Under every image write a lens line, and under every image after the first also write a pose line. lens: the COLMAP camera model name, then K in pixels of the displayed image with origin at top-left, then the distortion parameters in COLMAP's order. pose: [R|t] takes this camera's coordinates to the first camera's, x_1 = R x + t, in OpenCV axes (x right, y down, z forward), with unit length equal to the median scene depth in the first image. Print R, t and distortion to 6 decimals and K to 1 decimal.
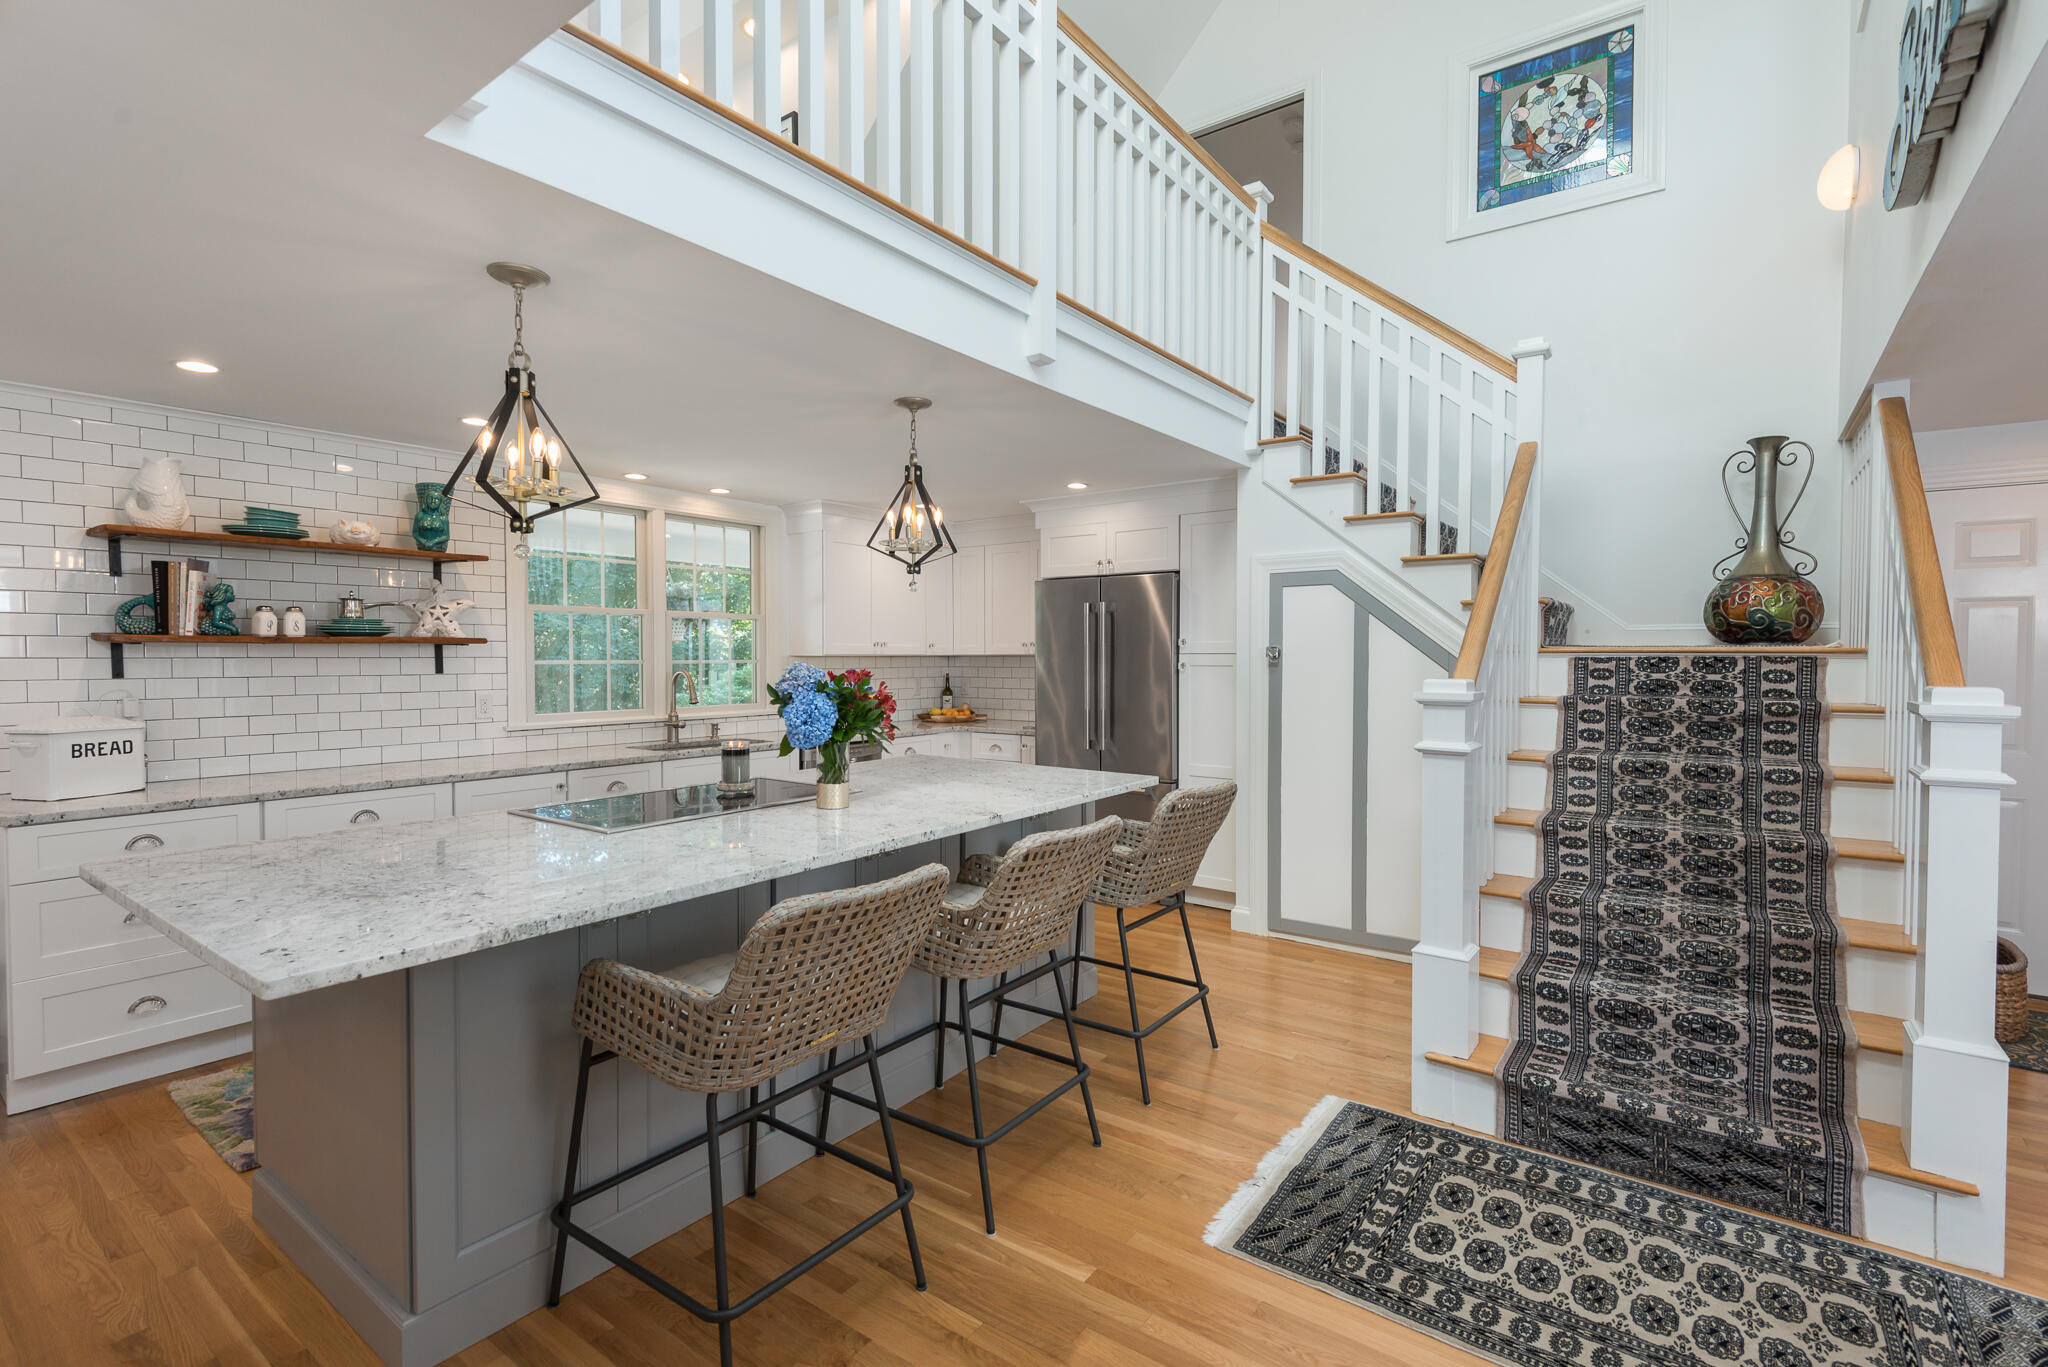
lens RADIAL K [[917.9, 0, 1024.0], [0, 917.9, 683.5], [0, 0, 1]] dist [0.000919, 0.000072]
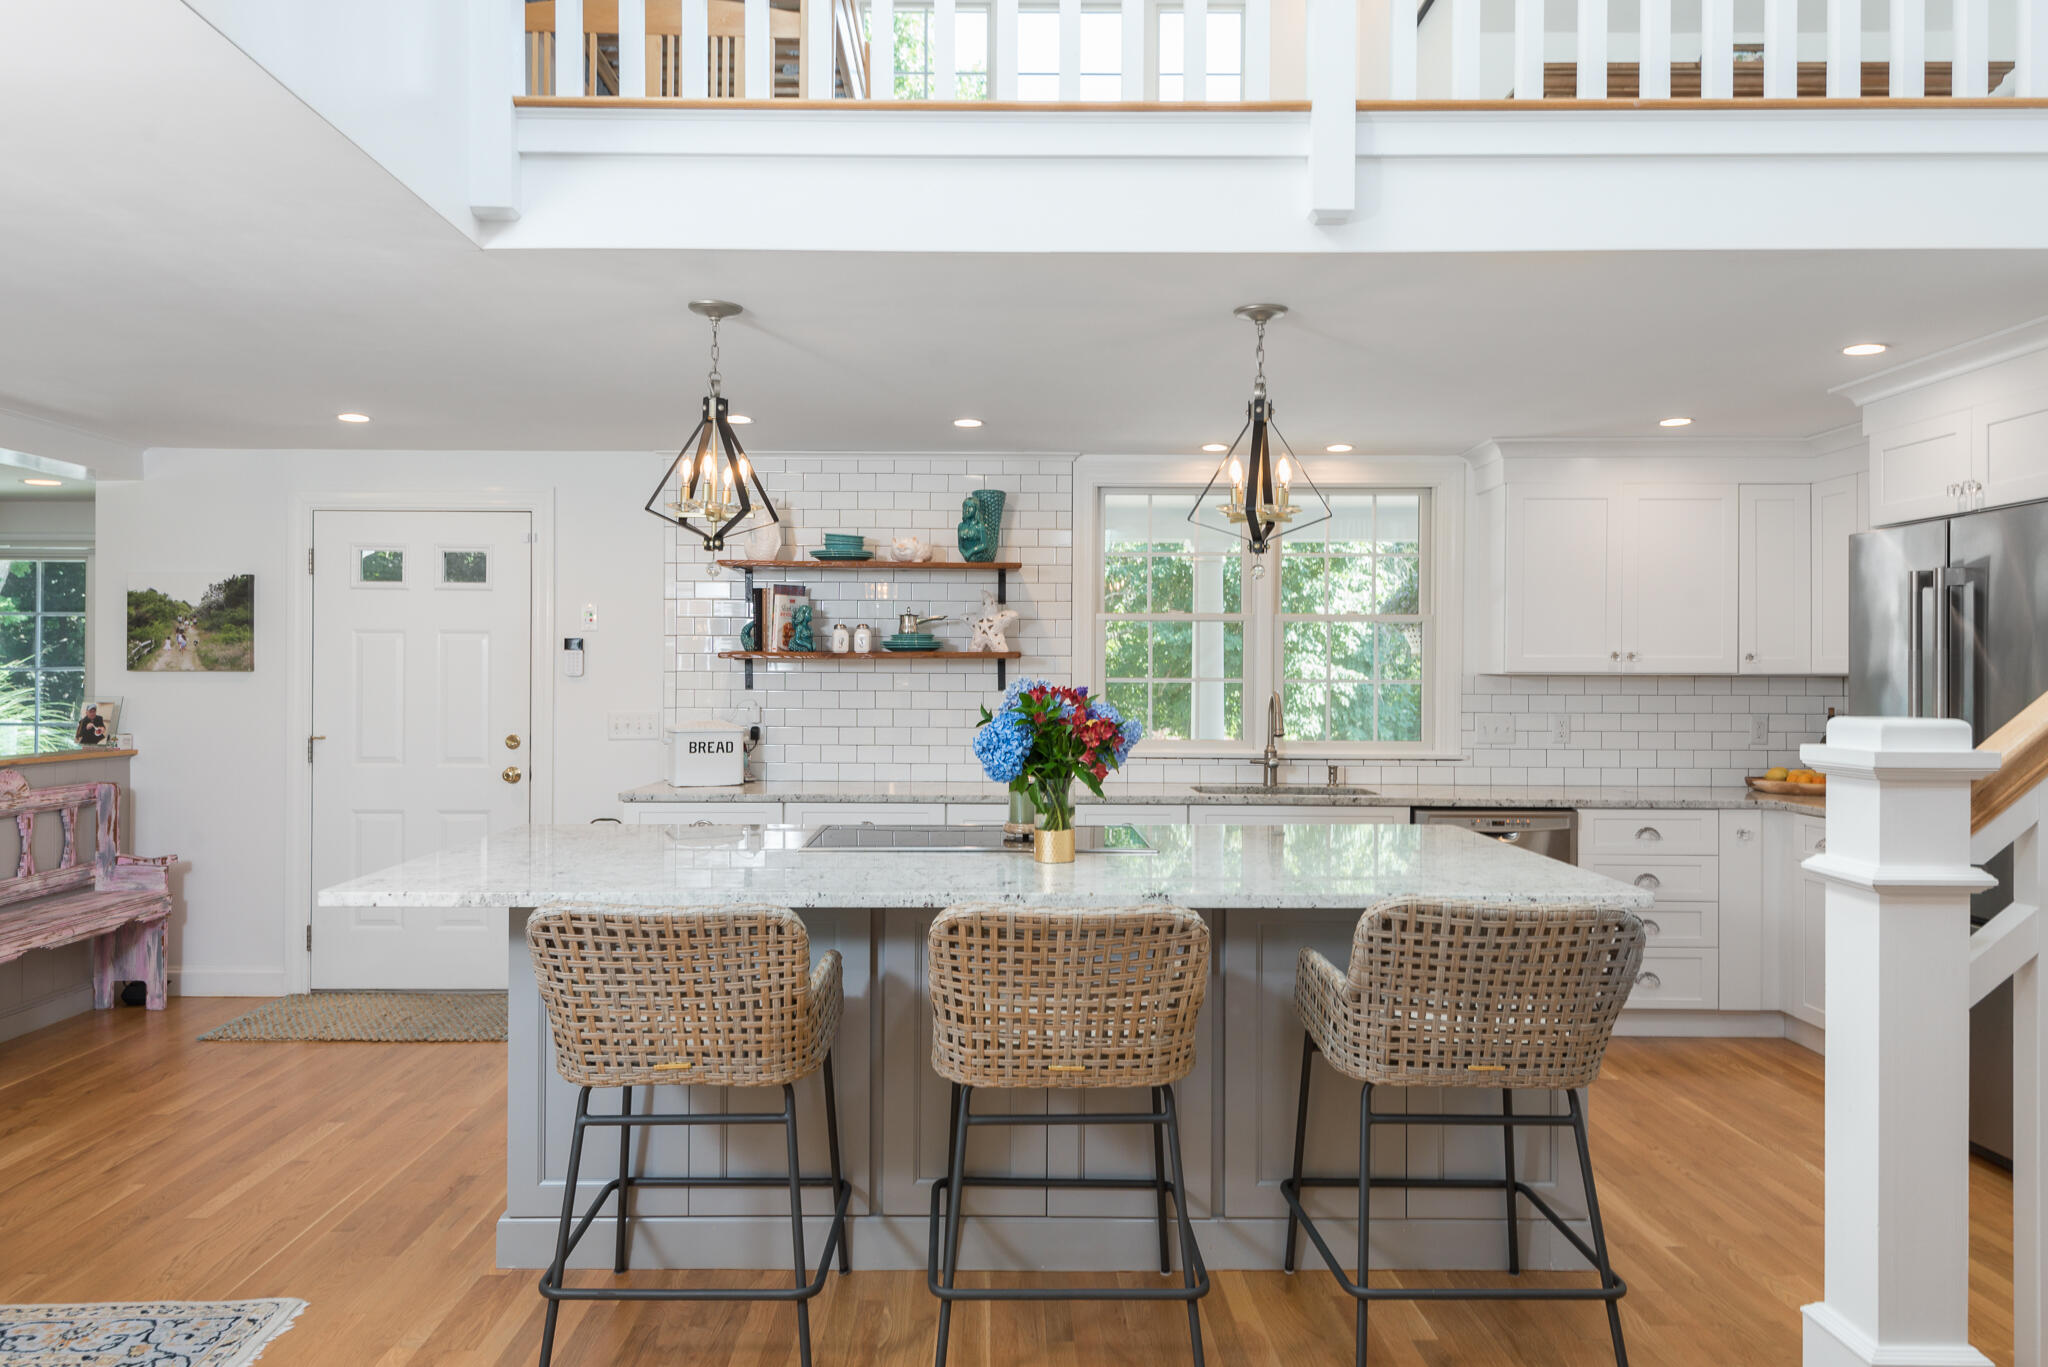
lens RADIAL K [[1170.2, 0, 1024.0], [0, 1170.2, 683.5], [0, 0, 1]] dist [-0.000012, -0.000069]
pose [[0.581357, 0.011035, -0.813574, 0.410203], [-0.030418, 0.999504, -0.008178, -0.010287], [0.813080, 0.029502, 0.581404, 0.377068]]
